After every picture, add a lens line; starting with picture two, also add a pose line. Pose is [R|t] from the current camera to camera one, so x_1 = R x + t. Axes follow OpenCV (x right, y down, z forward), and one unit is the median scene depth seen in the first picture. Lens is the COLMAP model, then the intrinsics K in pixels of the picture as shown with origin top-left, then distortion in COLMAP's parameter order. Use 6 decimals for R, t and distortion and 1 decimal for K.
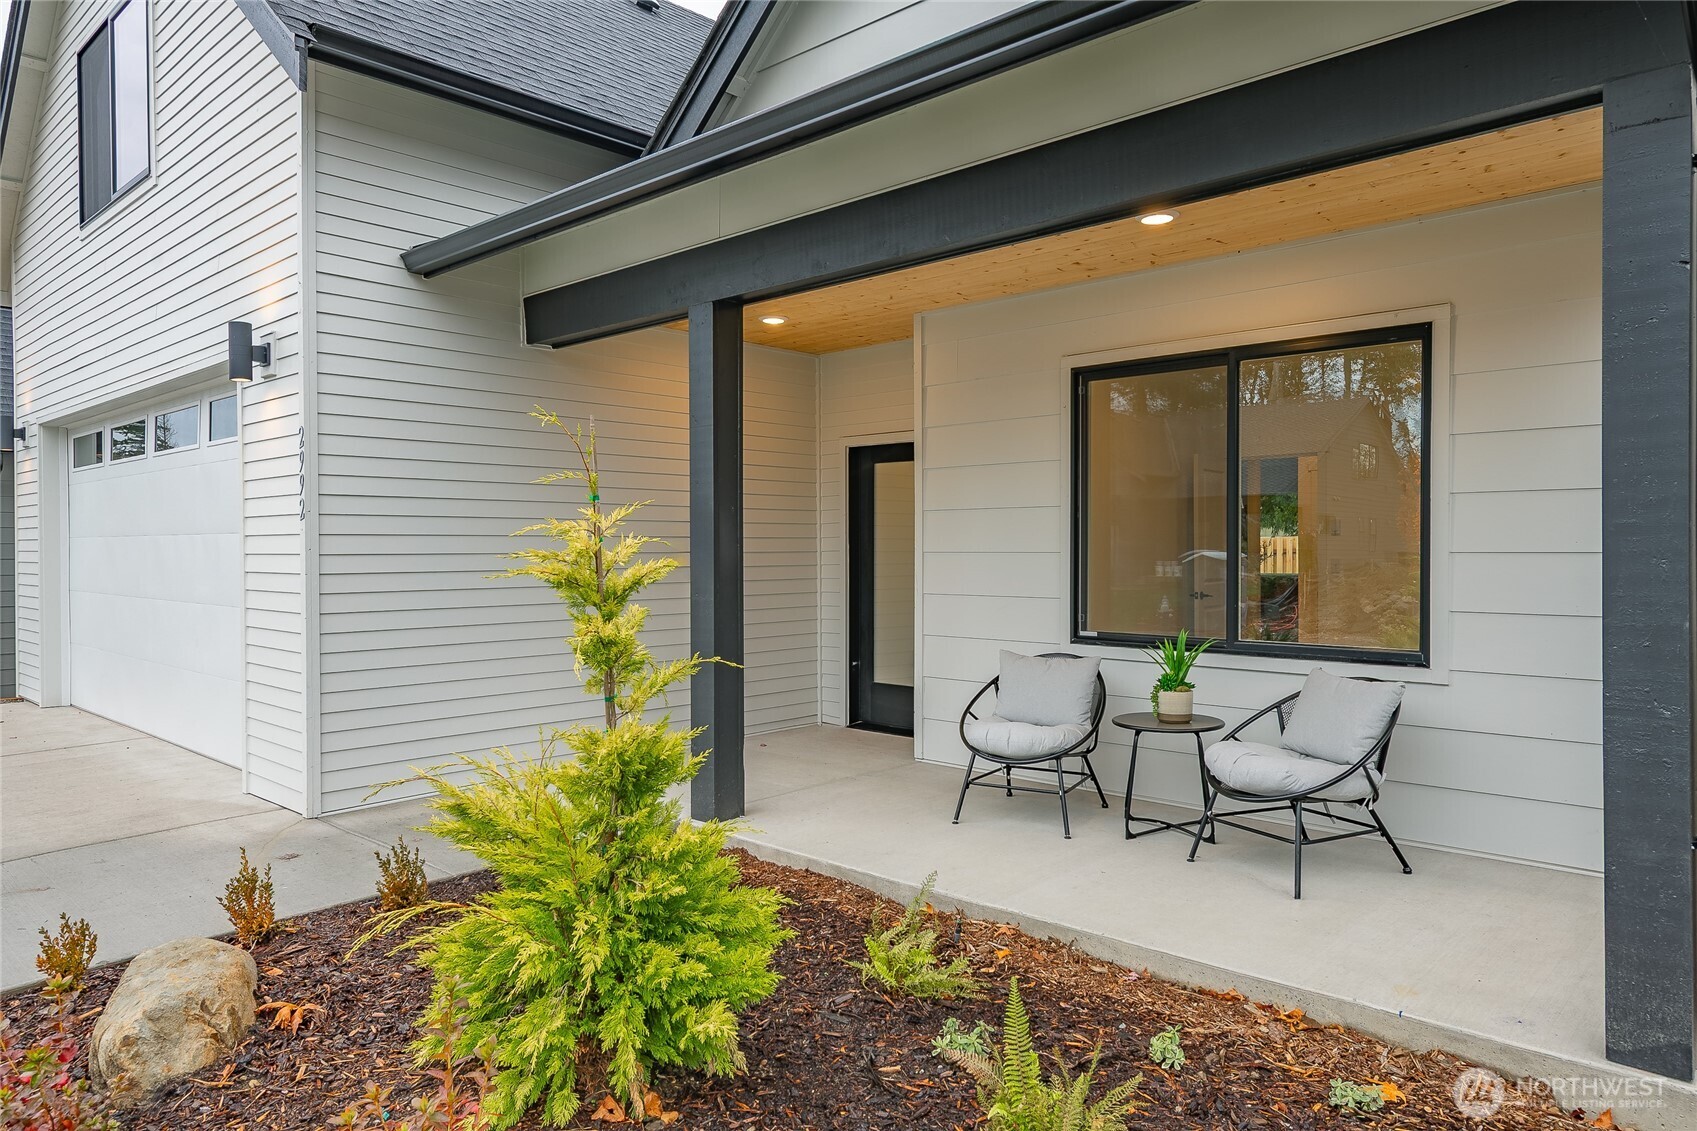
lens RADIAL K [[1127.4, 0, 852.8], [0, 1127.4, 570.1], [0, 0, 1]] dist [0.000691, 0.000127]
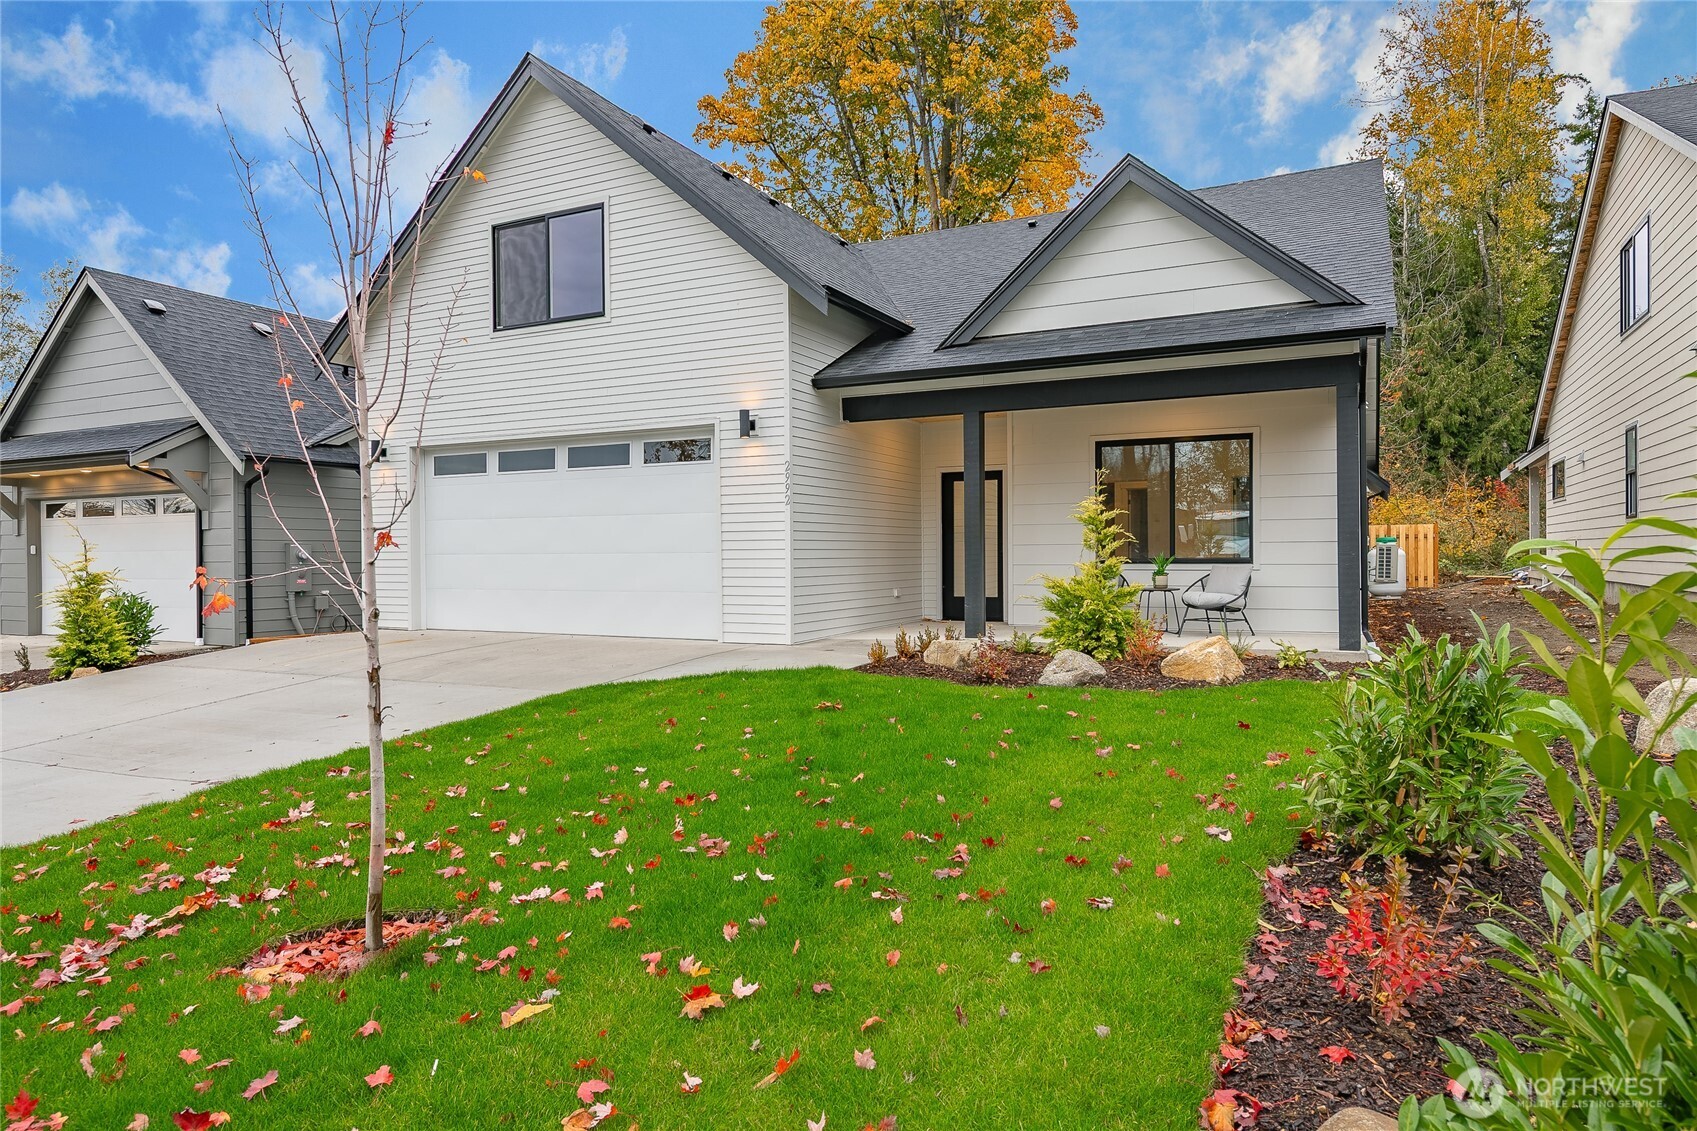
lens RADIAL K [[1047.7, 0, 844.3], [0, 1047.7, 559.6], [0, 0, 1]] dist [0.000668, 0.001458]
pose [[0.959946, -0.005565, 0.280128, -0.903562], [0.010839, 0.999792, -0.017278, 0.091351], [-0.279974, 0.019622, 0.959807, -0.894155]]
